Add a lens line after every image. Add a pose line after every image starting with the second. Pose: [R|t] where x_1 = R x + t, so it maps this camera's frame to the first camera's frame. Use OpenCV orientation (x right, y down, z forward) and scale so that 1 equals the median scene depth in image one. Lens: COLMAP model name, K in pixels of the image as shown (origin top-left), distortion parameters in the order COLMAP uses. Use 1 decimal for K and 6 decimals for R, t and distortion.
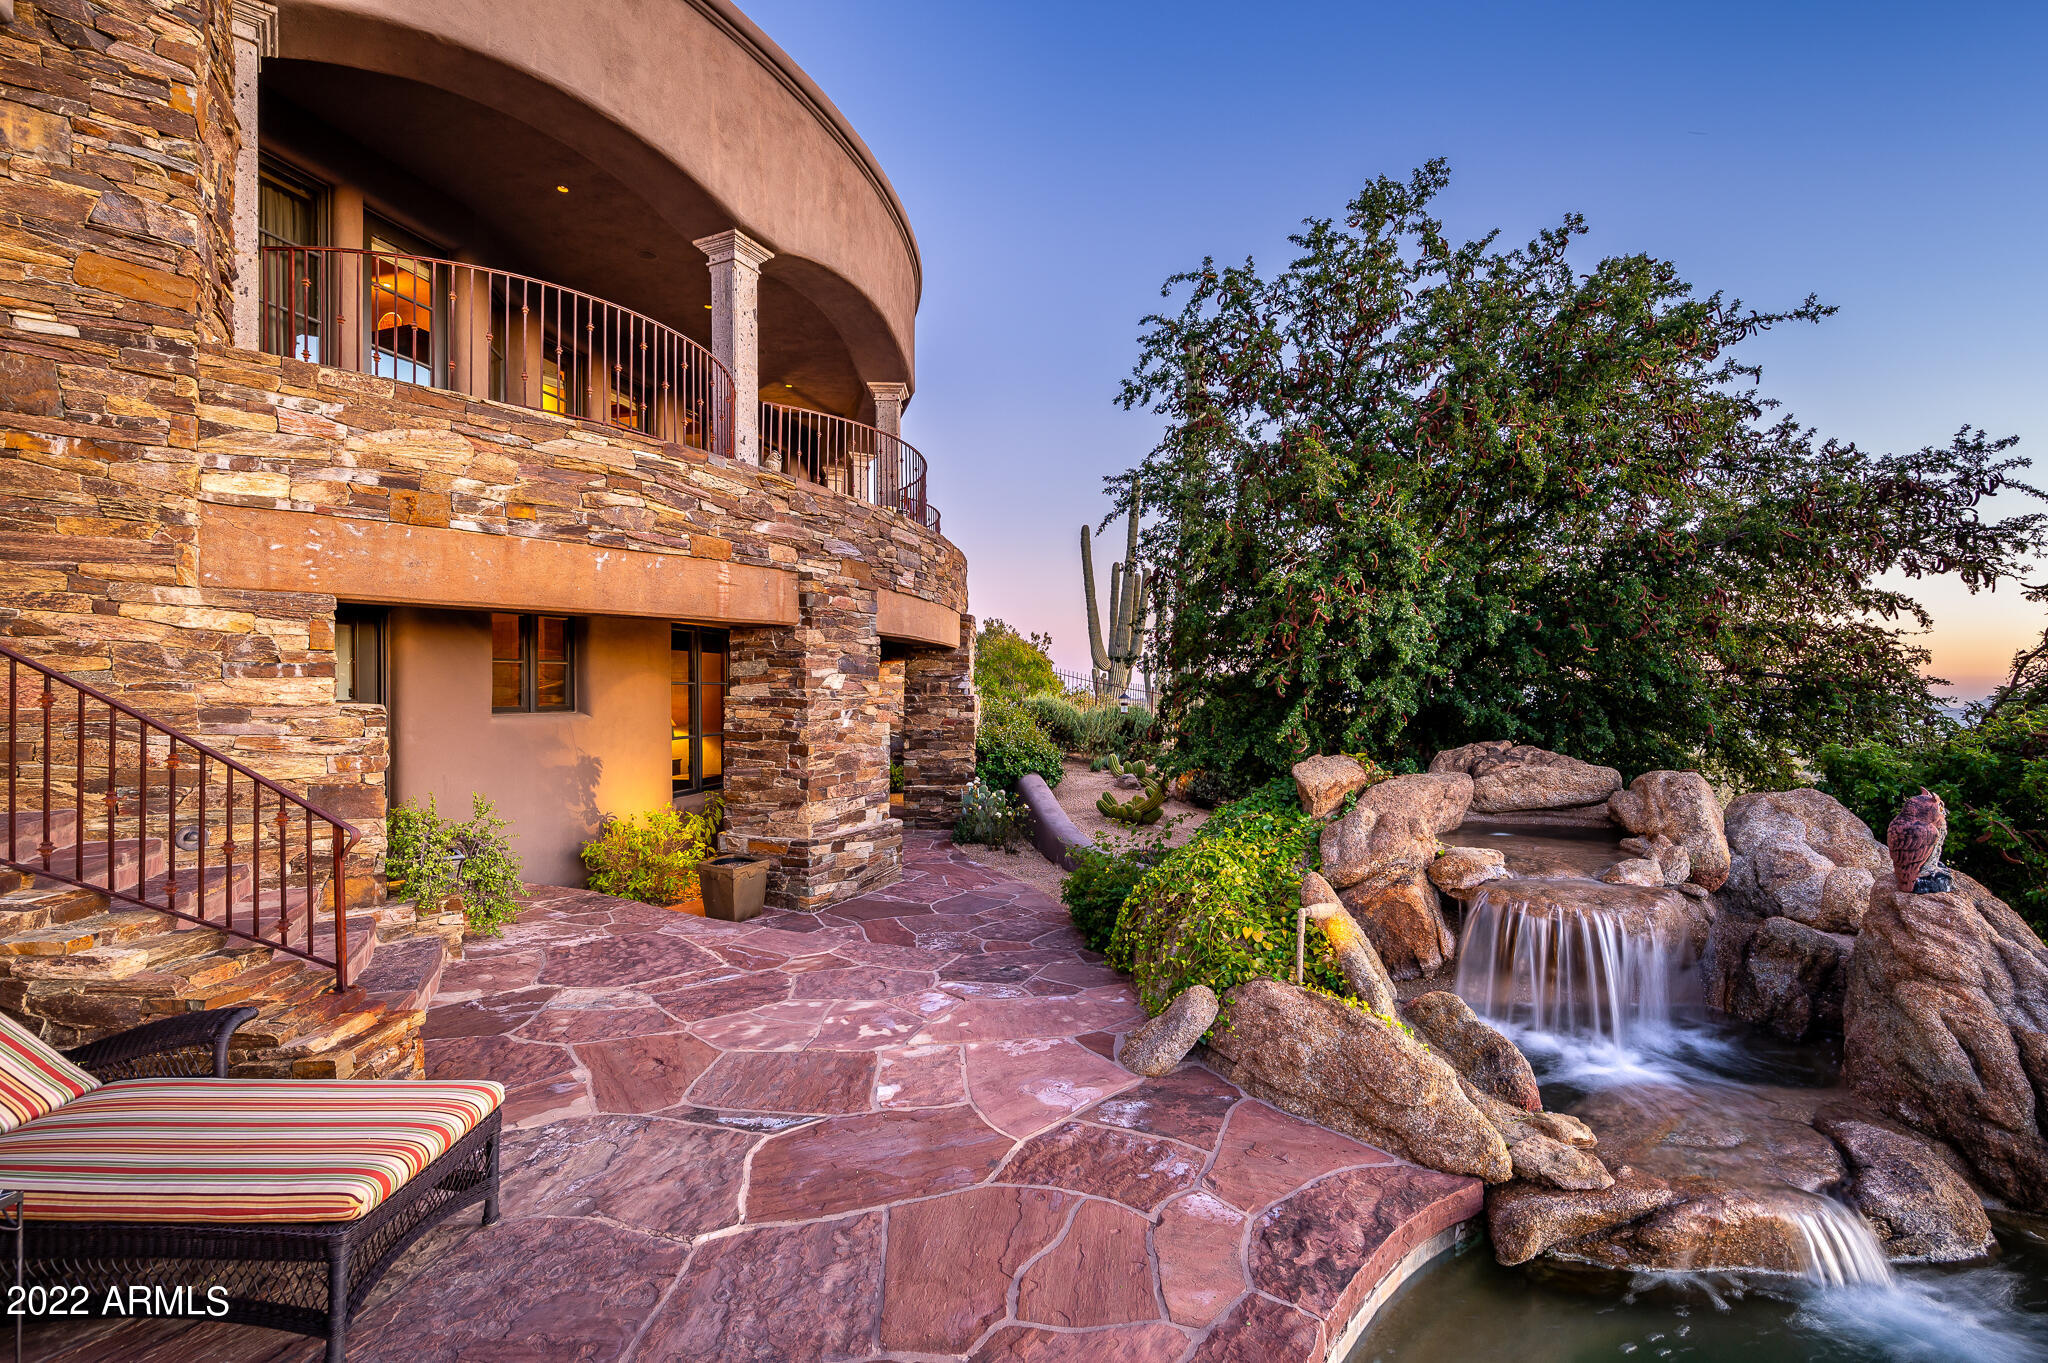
lens RADIAL K [[900.4, 0, 1039.3], [0, 900.4, 689.8], [0, 0, 1]] dist [-0.000283, -0.000500]
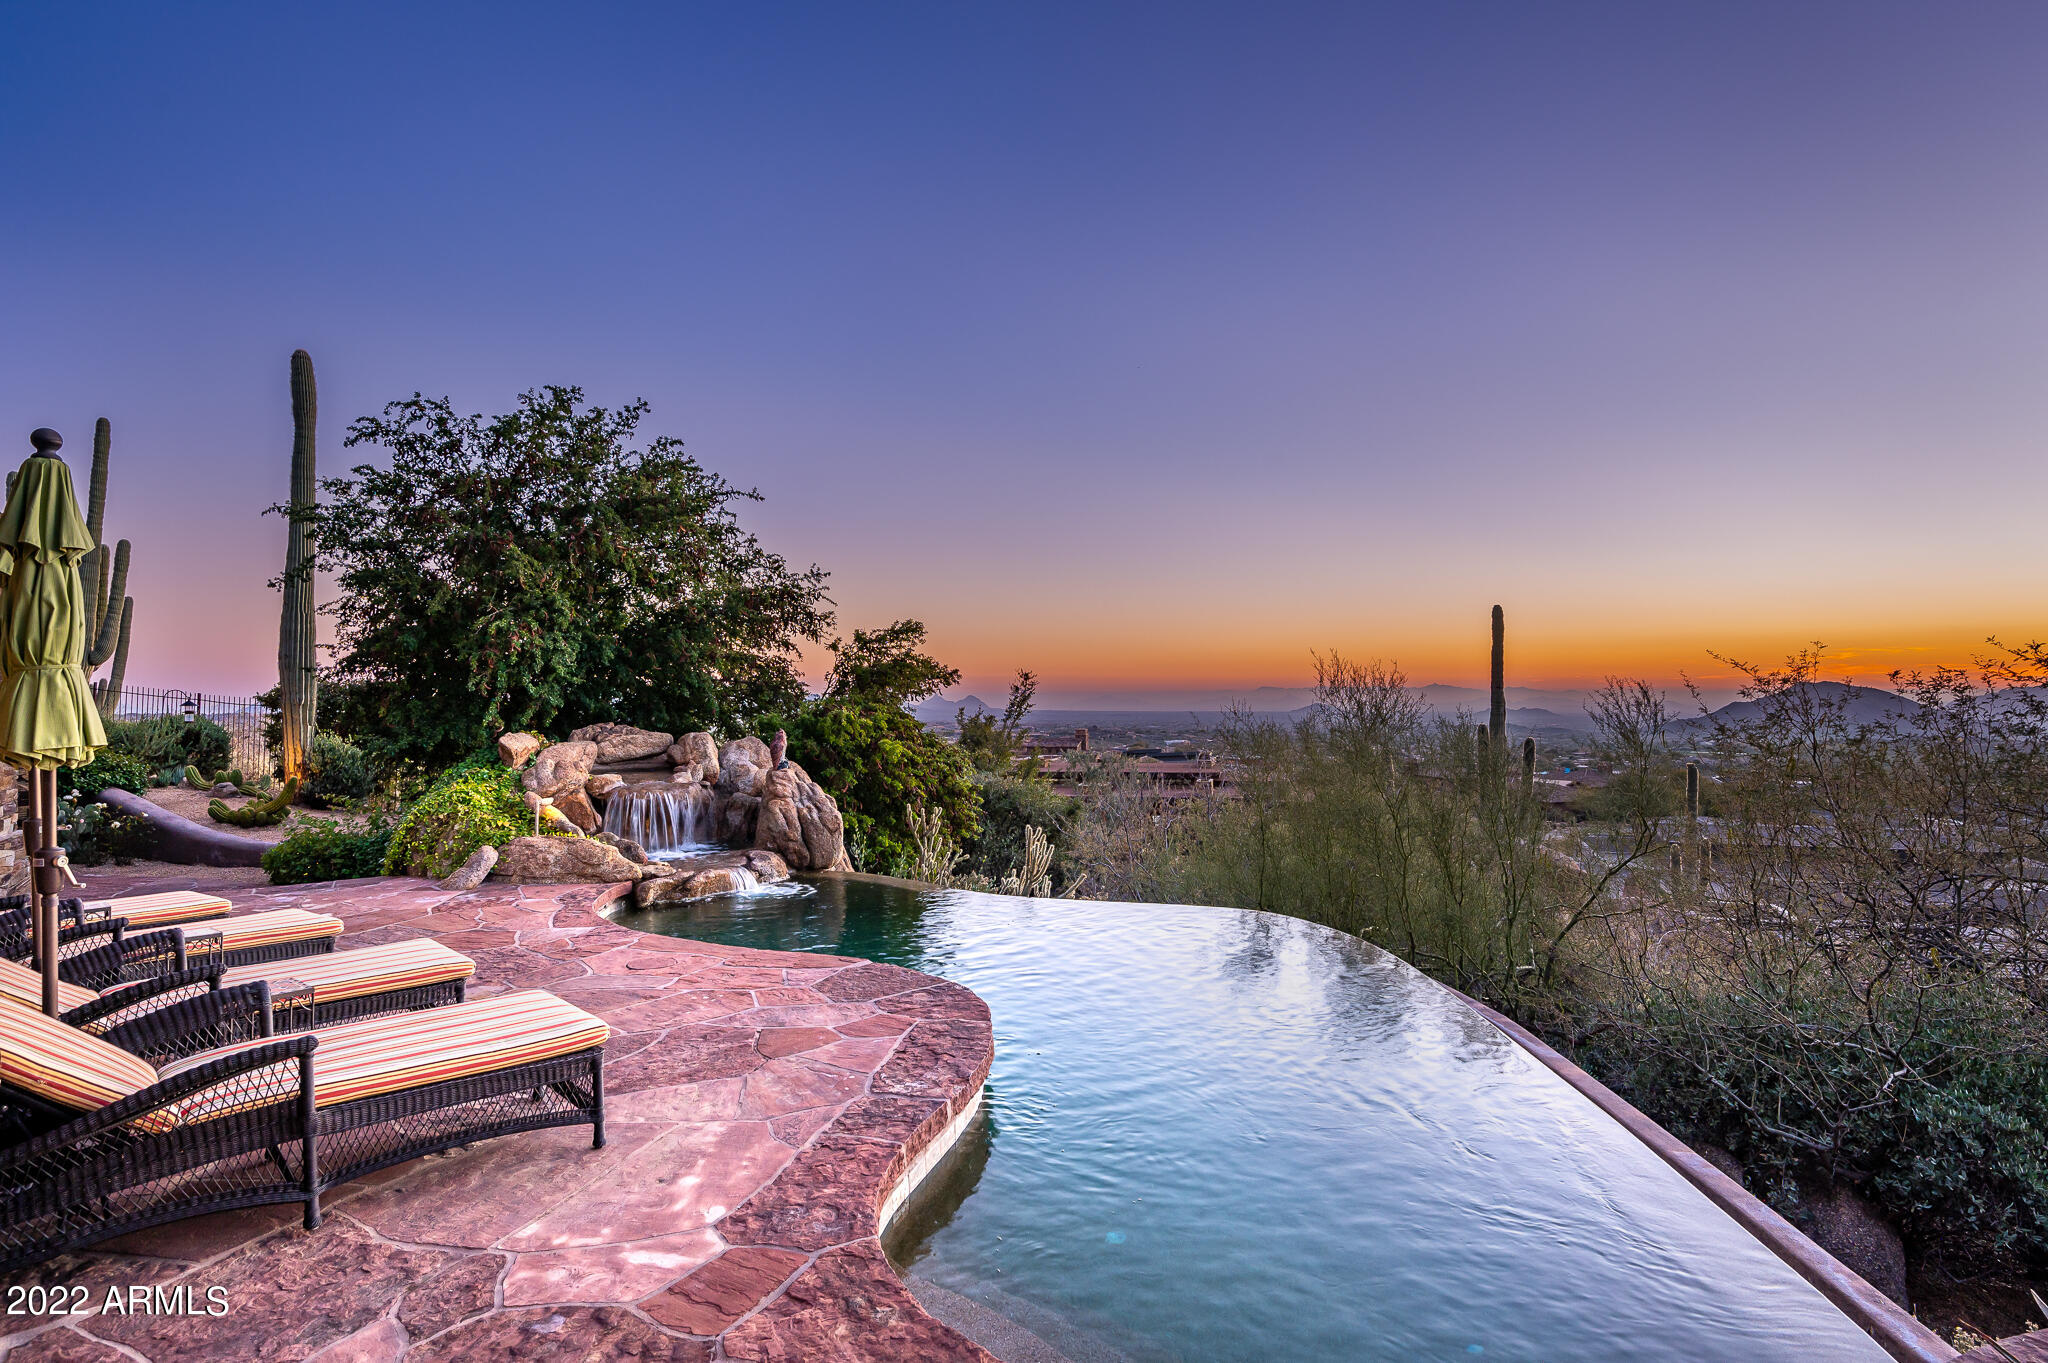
lens RADIAL K [[1224.3, 0, 1030.3], [0, 1224.3, 686.0], [0, 0, 1]] dist [0.003643, -0.001252]
pose [[0.645877, -0.006345, 0.763415, -0.873313], [0.011986, 0.999926, -0.001829, 0.004716], [-0.763348, 0.010331, 0.645905, -1.295492]]
